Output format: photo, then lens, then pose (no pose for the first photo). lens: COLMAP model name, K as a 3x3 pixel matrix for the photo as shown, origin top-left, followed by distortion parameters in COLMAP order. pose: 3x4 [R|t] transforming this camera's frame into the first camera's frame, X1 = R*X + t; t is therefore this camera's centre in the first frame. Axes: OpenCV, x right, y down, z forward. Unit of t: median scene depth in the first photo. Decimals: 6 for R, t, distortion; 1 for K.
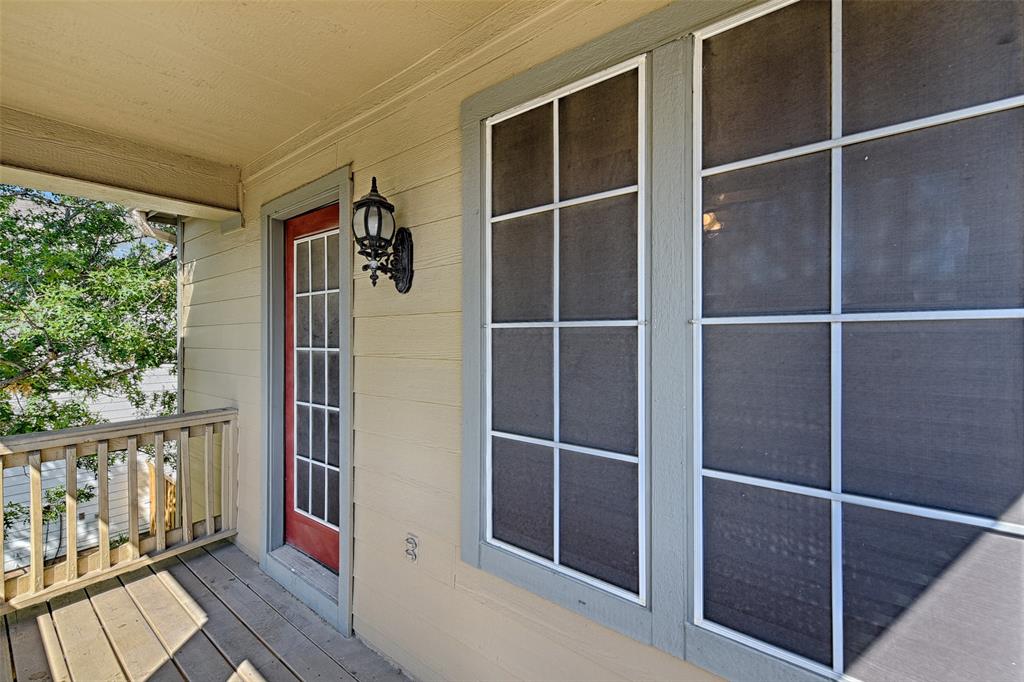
lens RADIAL K [[421.7, 0, 510.0], [0, 421.7, 336.8], [0, 0, 1]] dist [0.002498, -0.000100]
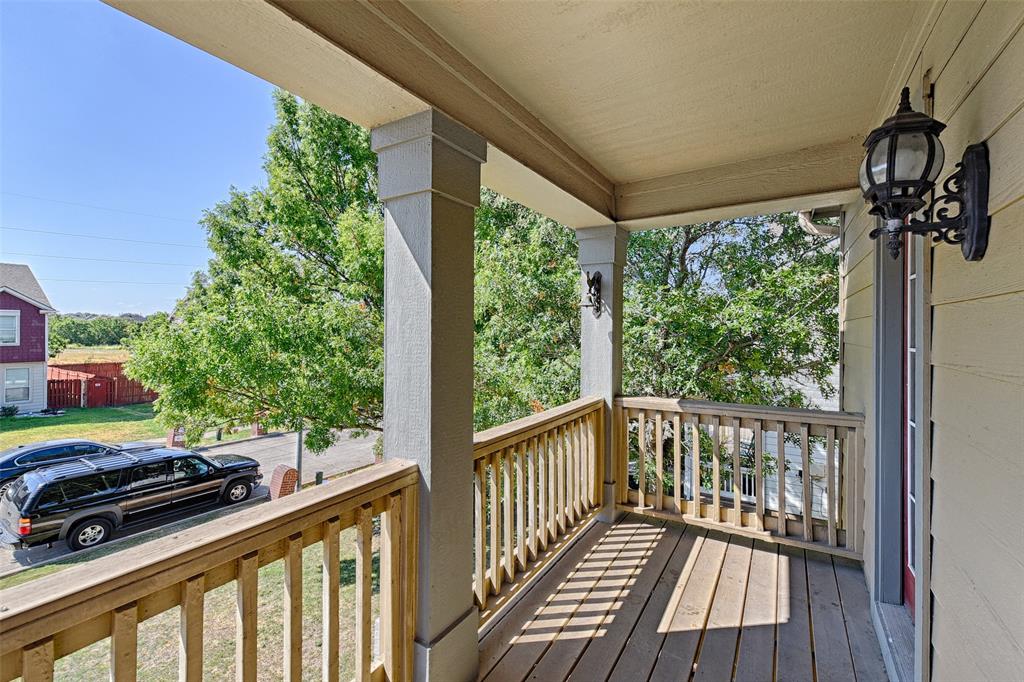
lens RADIAL K [[421.7, 0, 495.3], [0, 421.7, 330.2], [0, 0, 1]] dist [0.002498, -0.000100]
pose [[0.094551, 0.005196, -0.995506, 0.162962], [-0.004498, 0.999978, 0.004792, -0.006574], [0.995510, 0.004025, 0.094572, 0.199830]]
